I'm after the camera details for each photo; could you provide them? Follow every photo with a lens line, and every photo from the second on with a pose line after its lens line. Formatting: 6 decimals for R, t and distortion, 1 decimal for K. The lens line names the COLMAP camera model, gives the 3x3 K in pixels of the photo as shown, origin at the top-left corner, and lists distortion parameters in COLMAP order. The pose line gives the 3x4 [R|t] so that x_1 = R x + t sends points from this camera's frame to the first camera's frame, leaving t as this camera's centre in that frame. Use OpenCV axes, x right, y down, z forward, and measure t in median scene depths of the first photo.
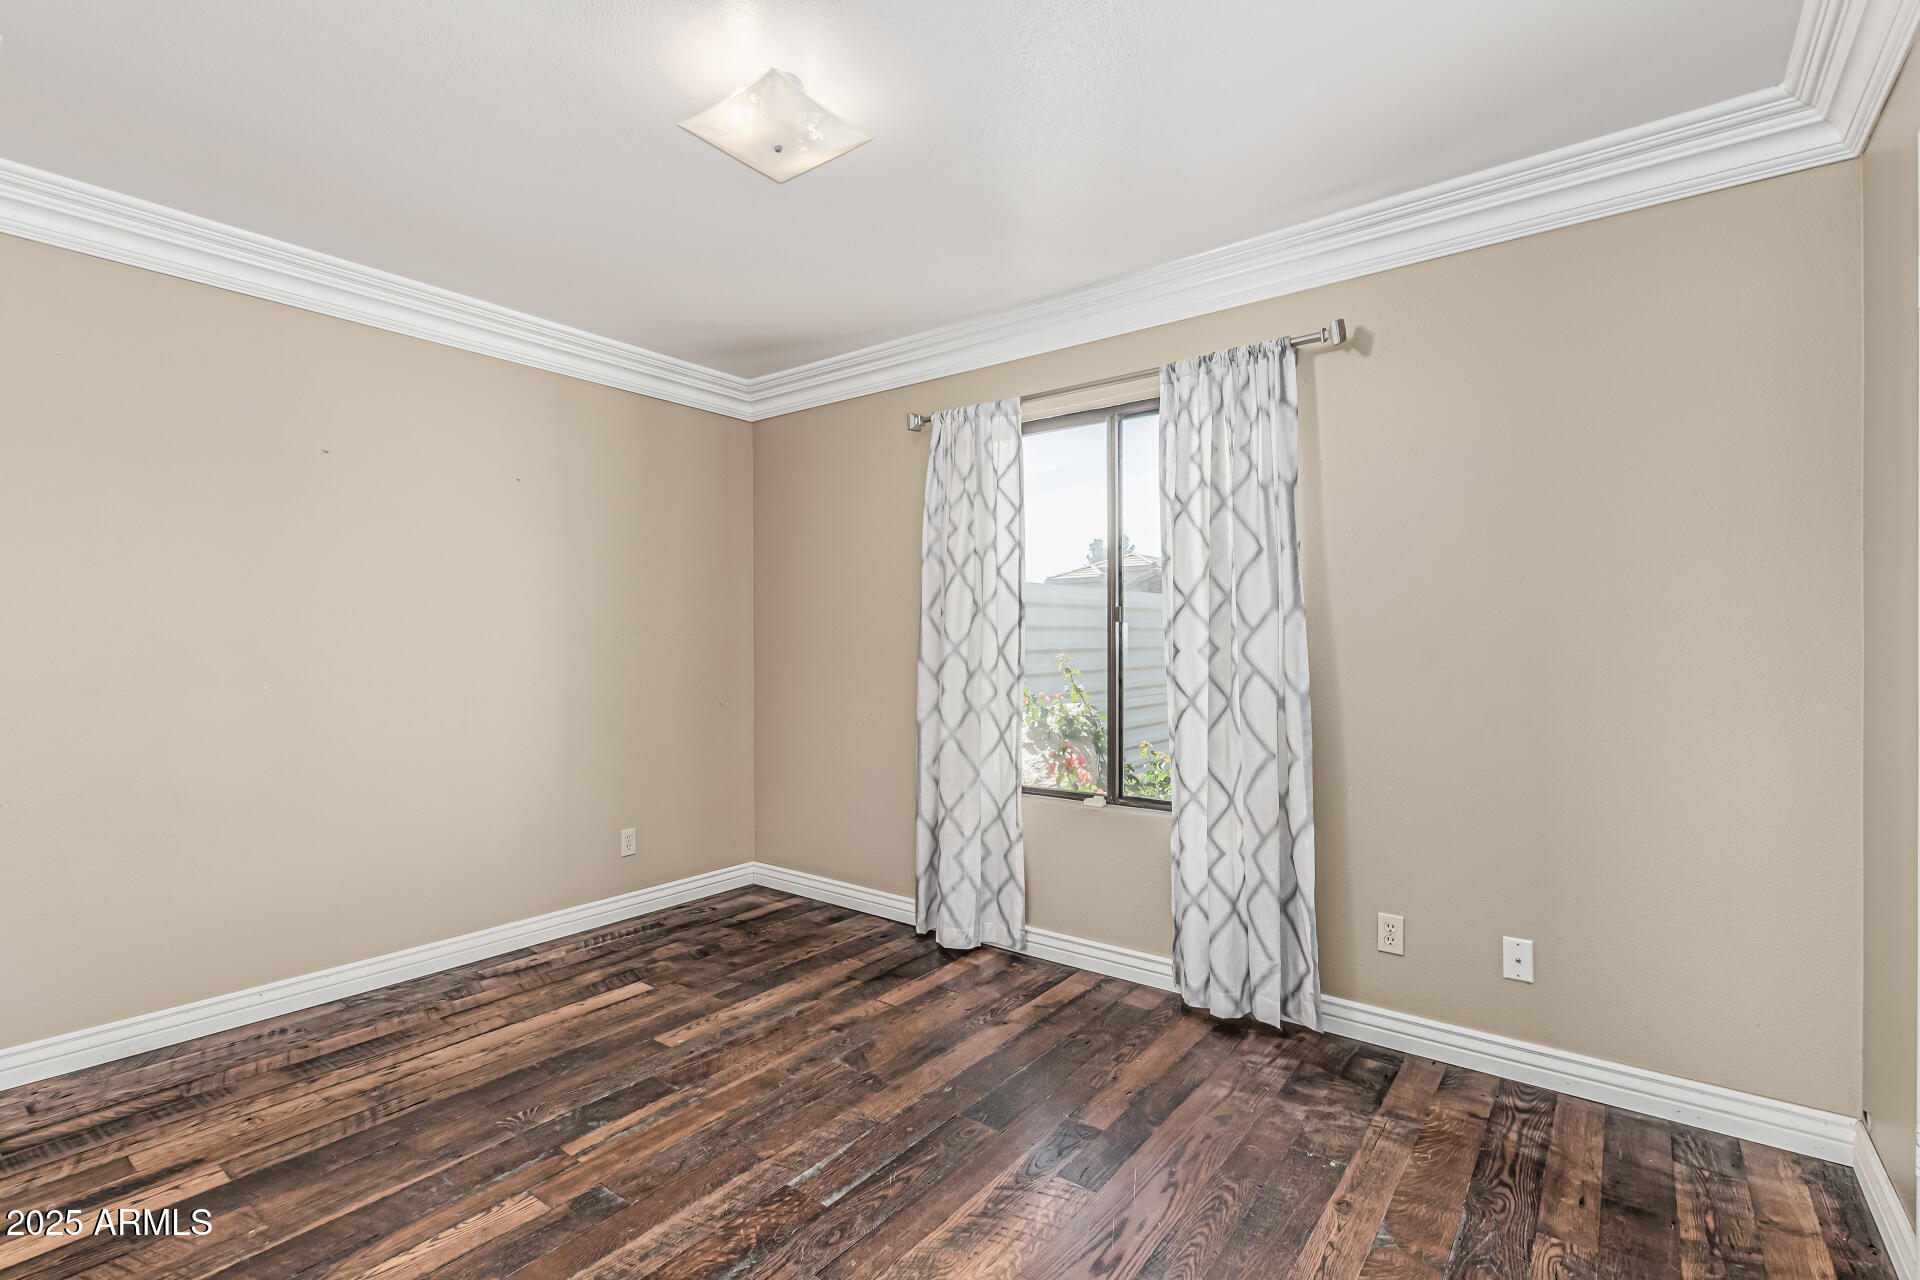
lens RADIAL K [[881.9, 0, 958.6], [0, 881.9, 638.7], [0, 0, 1]] dist [0.008988, -0.003828]
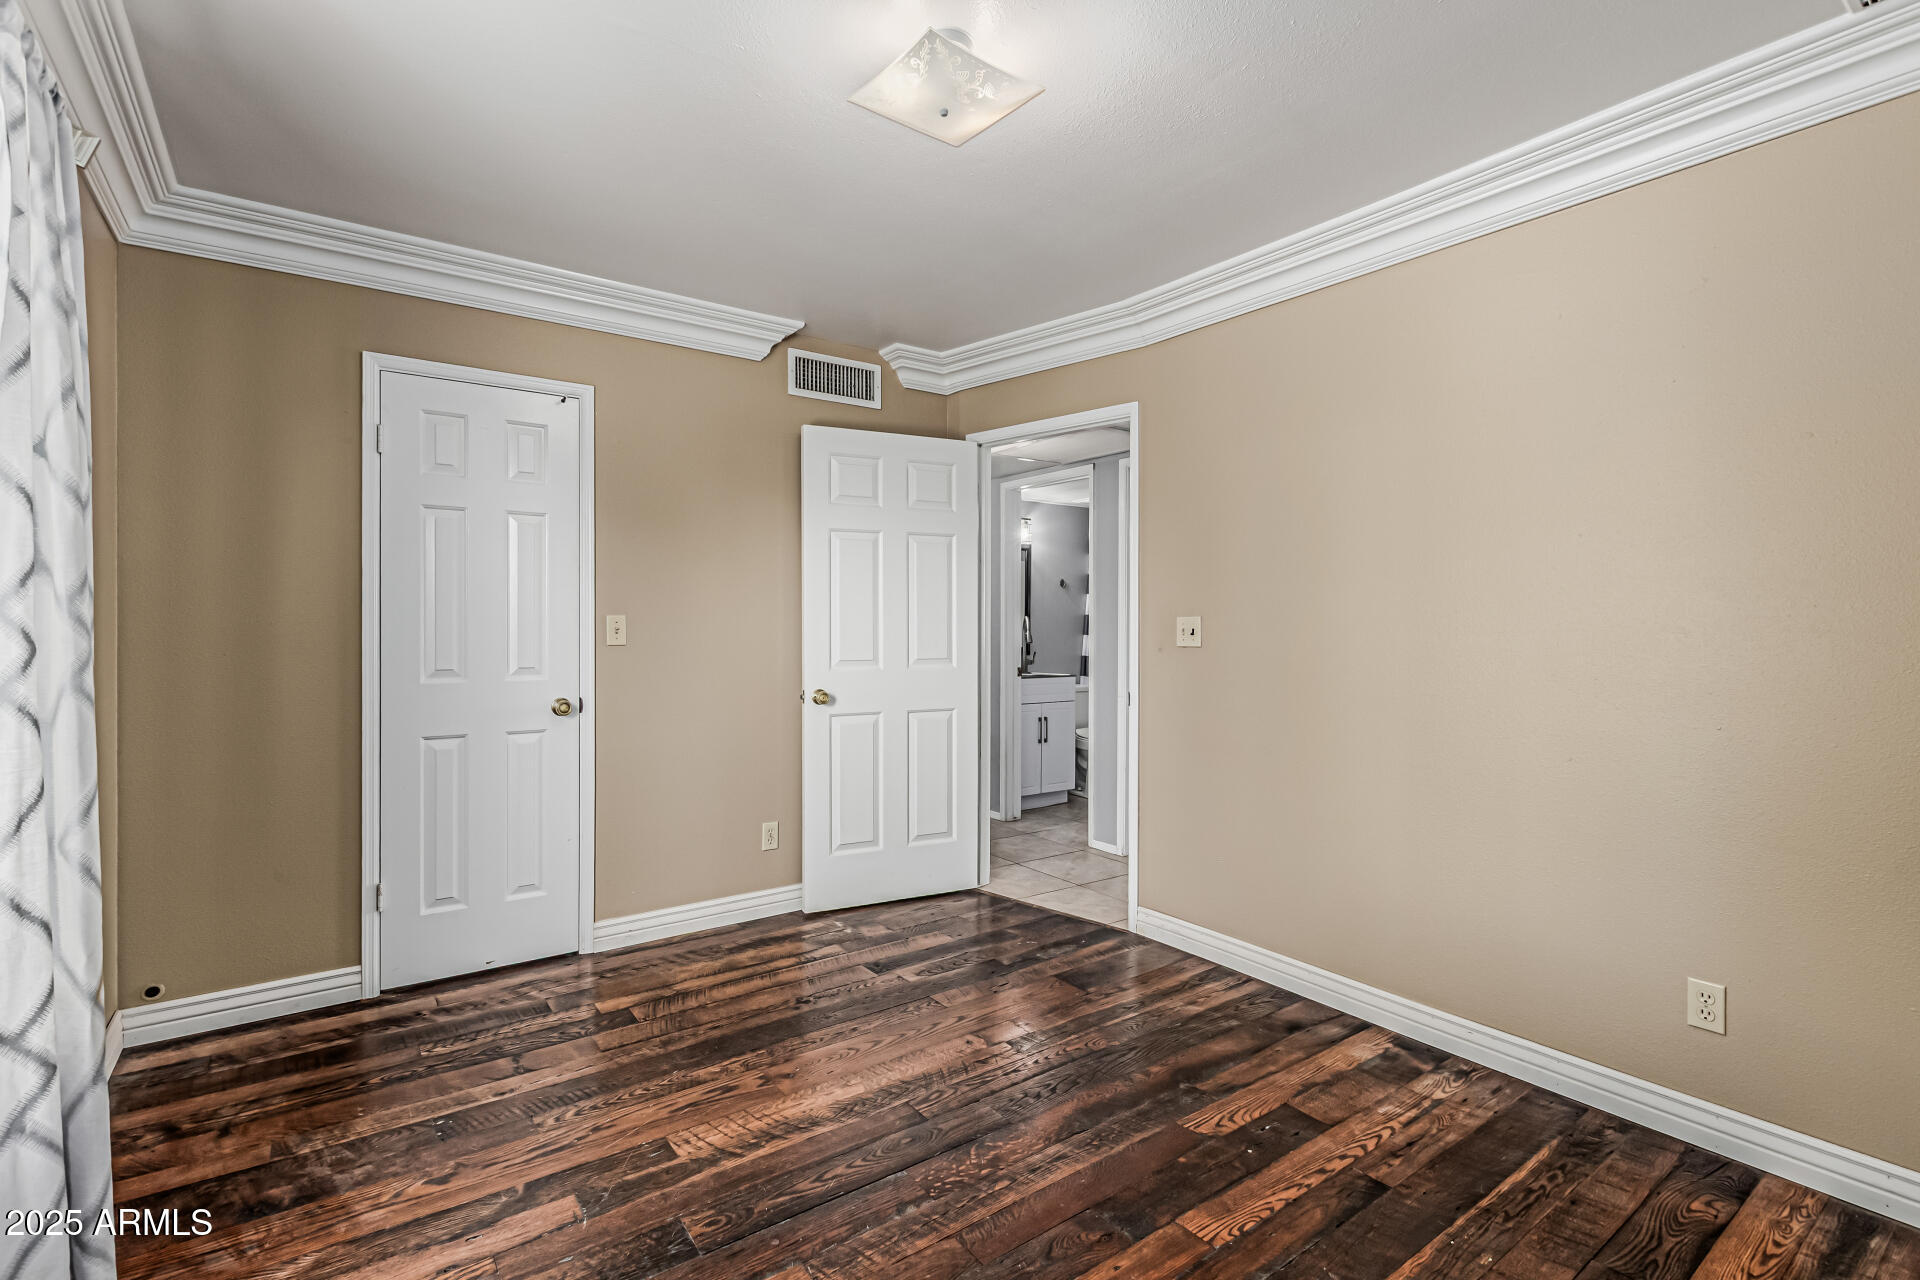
lens RADIAL K [[881.9, 0, 961.0], [0, 881.9, 638.7], [0, 0, 1]] dist [0.008988, -0.003828]
pose [[-0.958159, -0.004005, 0.286209, -0.500784], [-0.000419, 0.999921, 0.012592, 0.002590], [-0.286236, 0.011945, -0.958085, 1.936874]]
